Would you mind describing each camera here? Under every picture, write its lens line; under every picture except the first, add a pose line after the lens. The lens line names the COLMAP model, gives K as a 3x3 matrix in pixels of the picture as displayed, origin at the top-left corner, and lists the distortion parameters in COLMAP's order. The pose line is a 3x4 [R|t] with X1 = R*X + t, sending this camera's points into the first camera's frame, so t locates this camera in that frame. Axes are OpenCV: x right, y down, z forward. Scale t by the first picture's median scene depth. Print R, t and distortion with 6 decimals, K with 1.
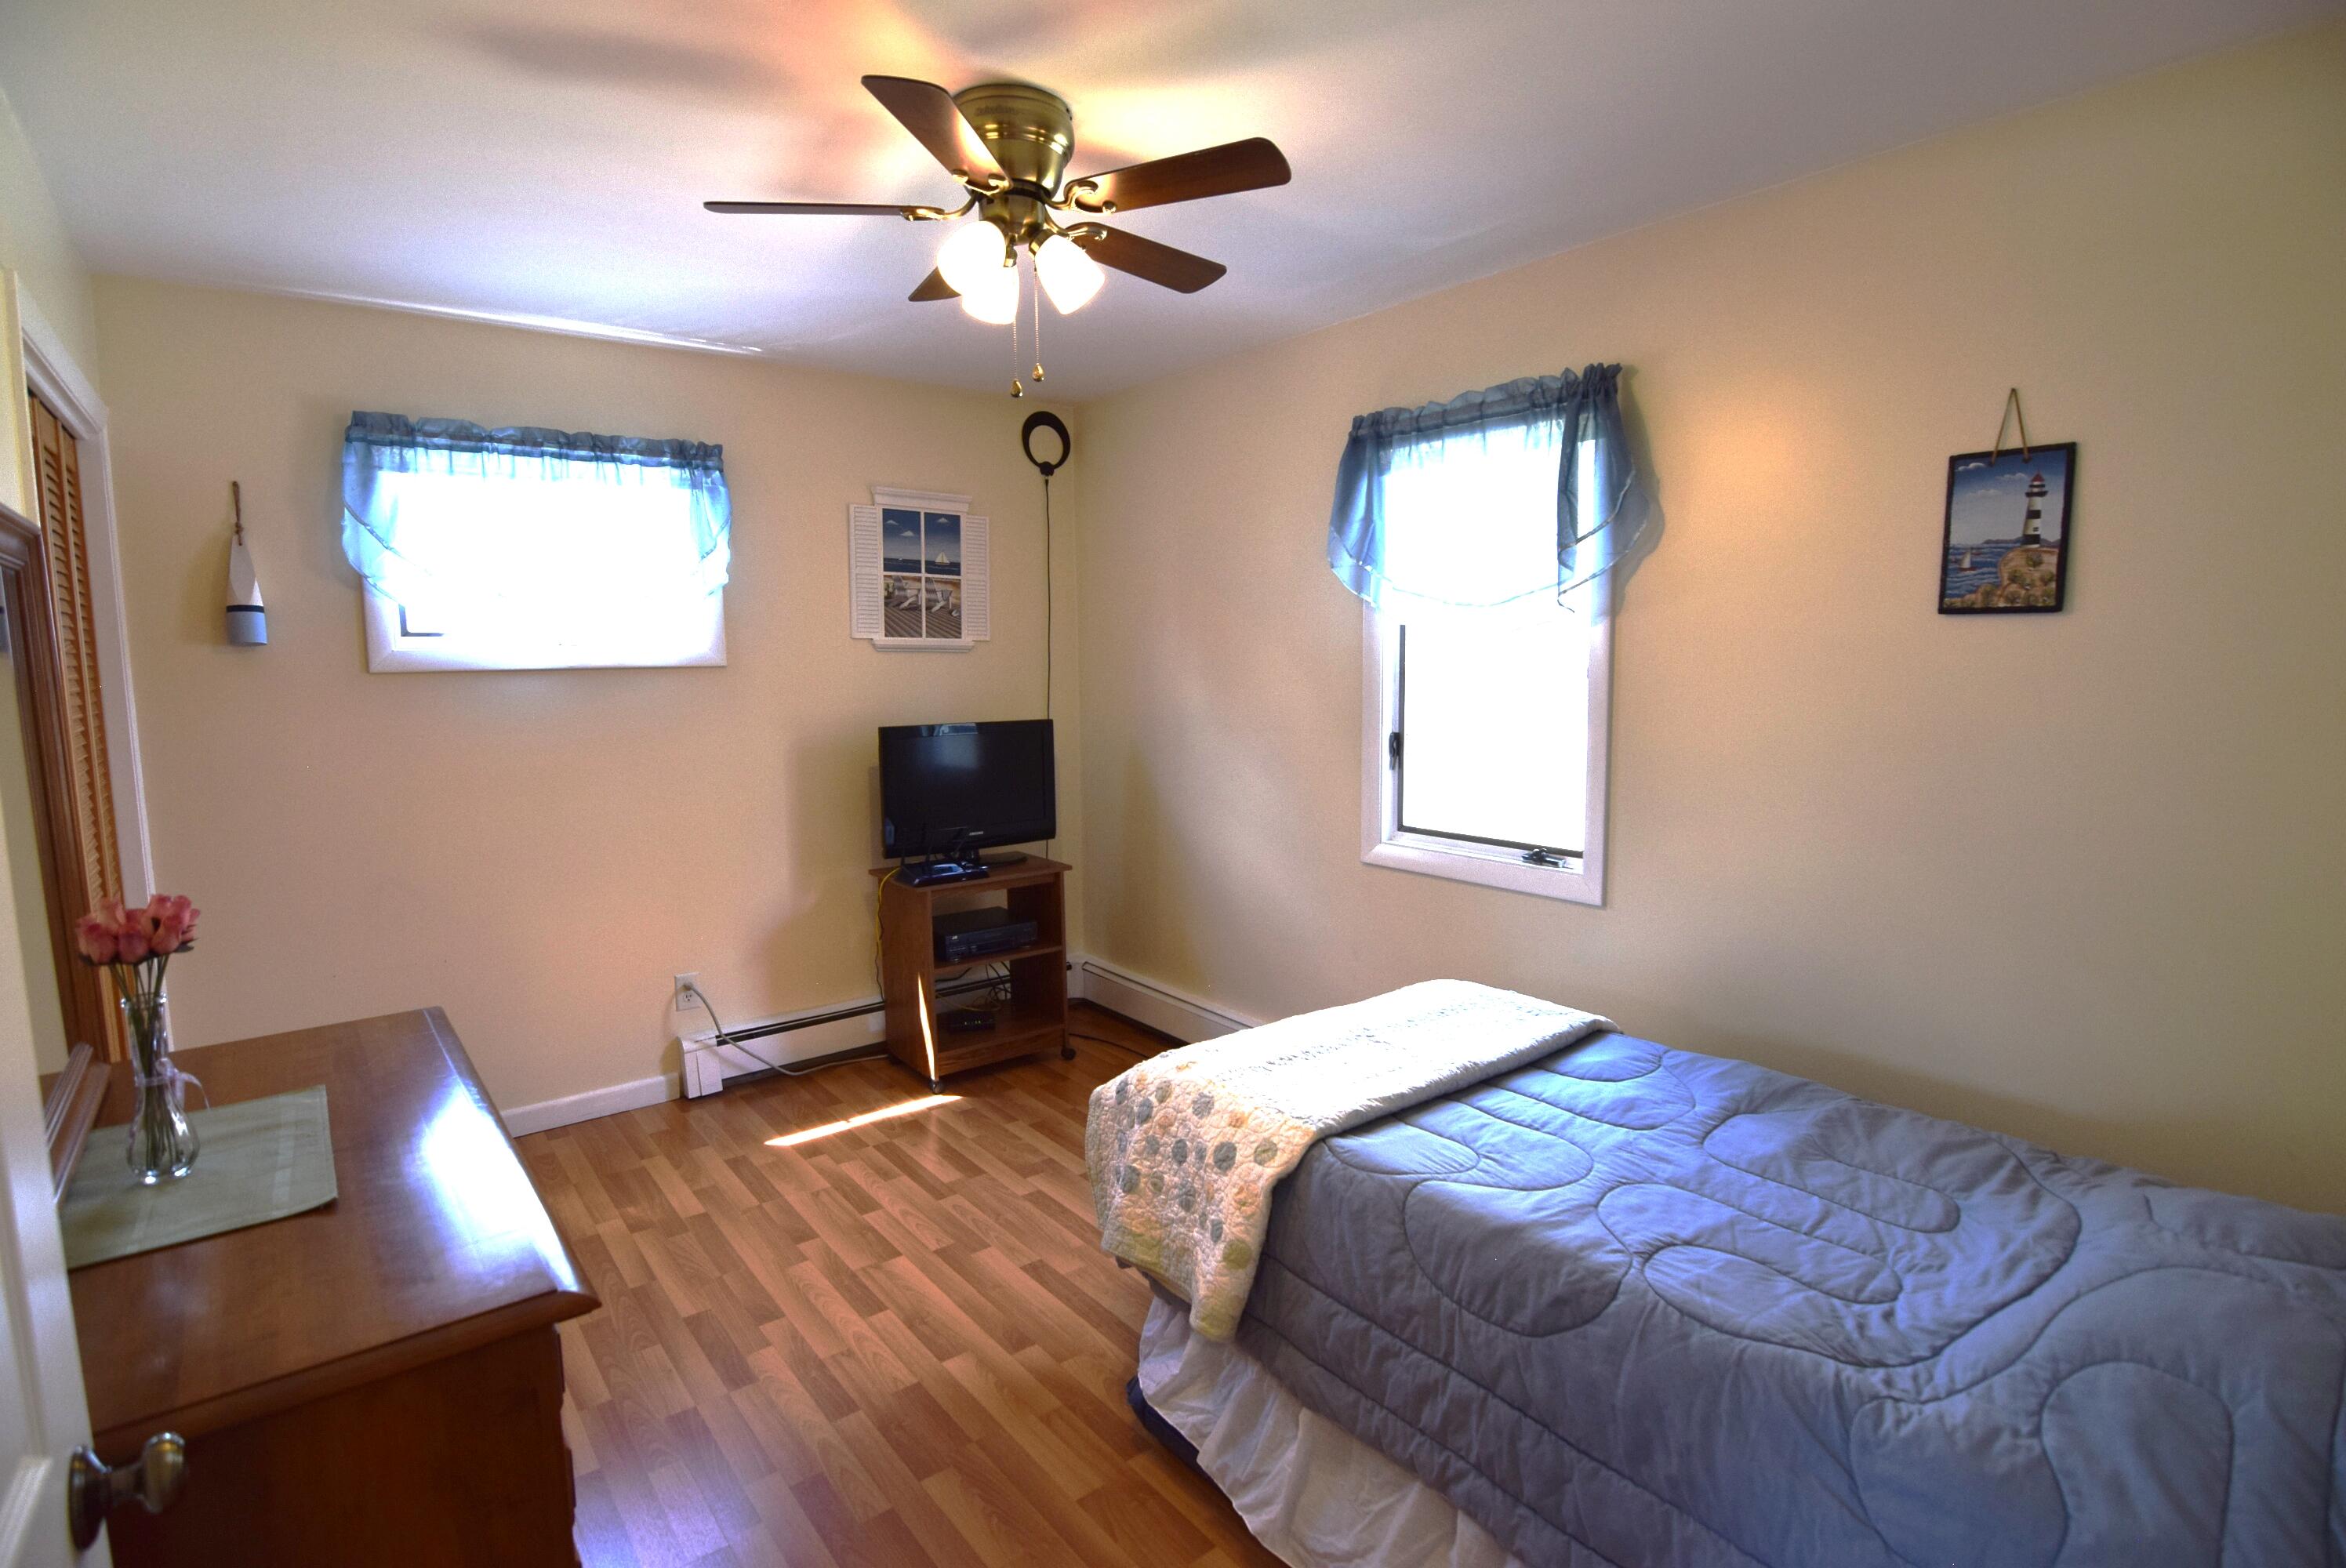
lens RADIAL K [[1129.8, 0, 1164.1], [0, 1129.8, 780.1], [0, 0, 1]] dist [-0.025262, -0.001037]
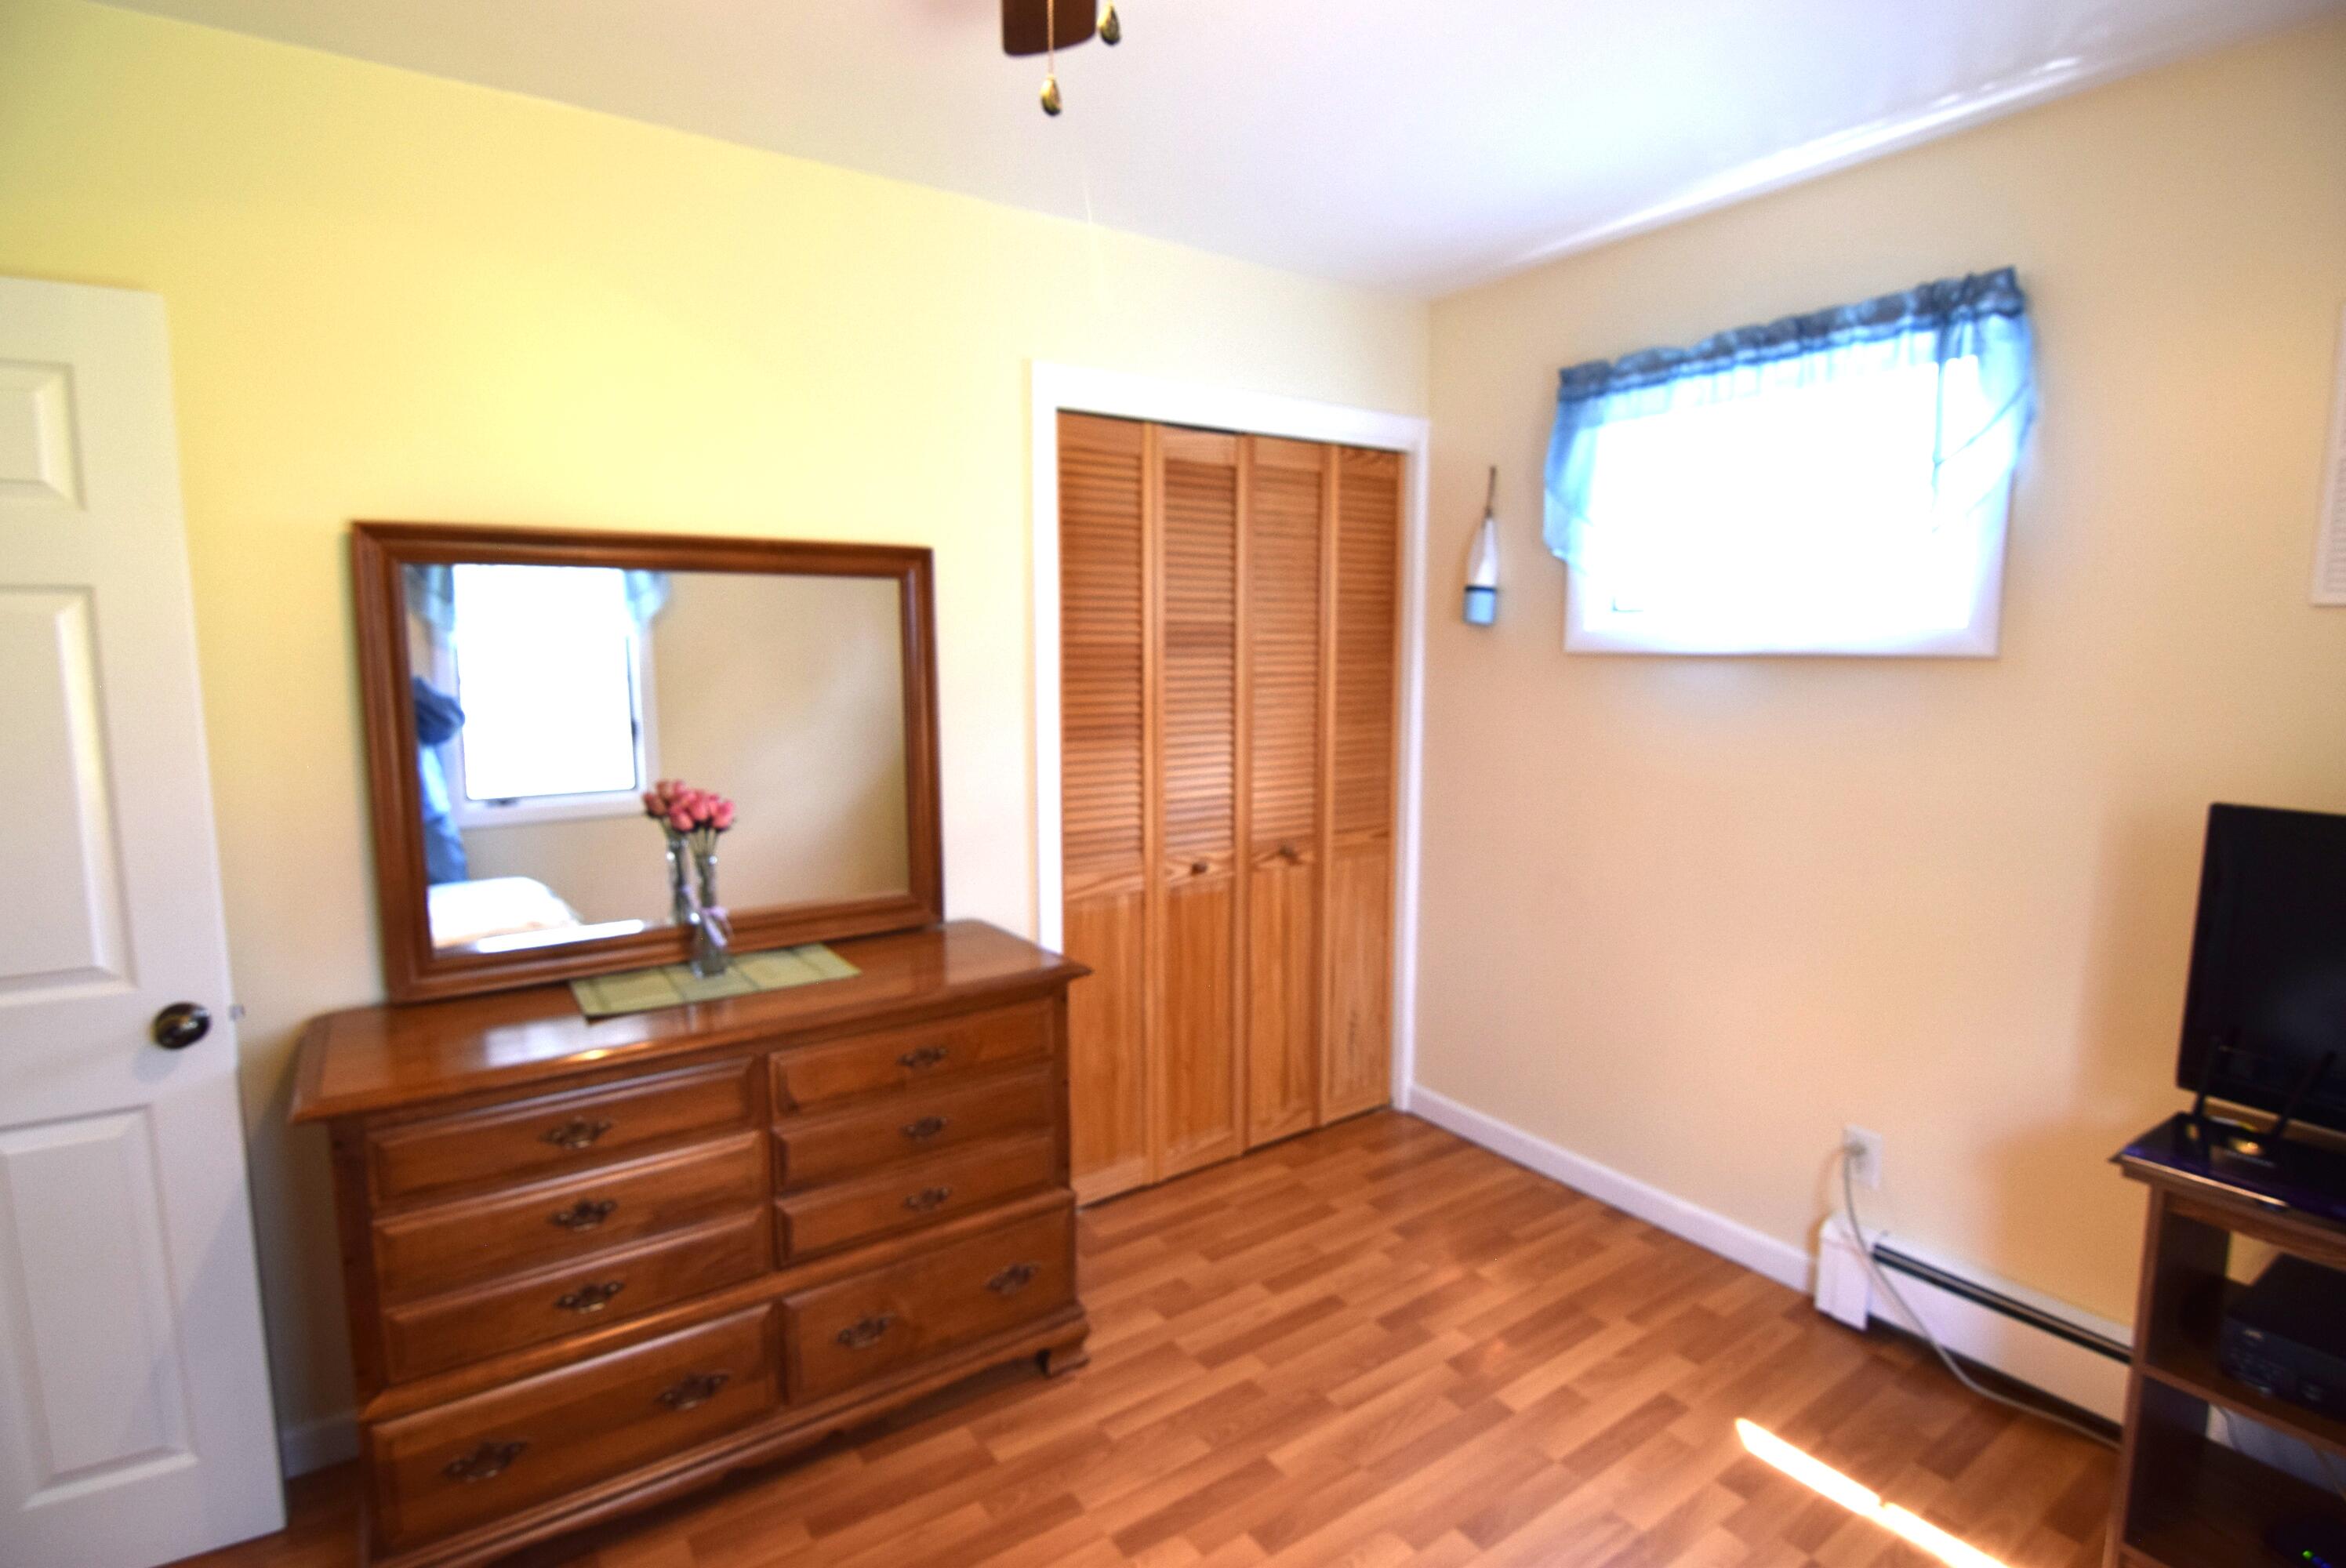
lens RADIAL K [[1129.8, 0, 1164.1], [0, 1129.8, 780.1], [0, 0, 1]] dist [-0.025262, -0.001037]
pose [[-0.063336, 0.130365, -0.989441, 0.231622], [-0.105891, 0.984957, 0.136552, -0.078652], [0.992359, 0.113421, -0.048579, 0.671794]]
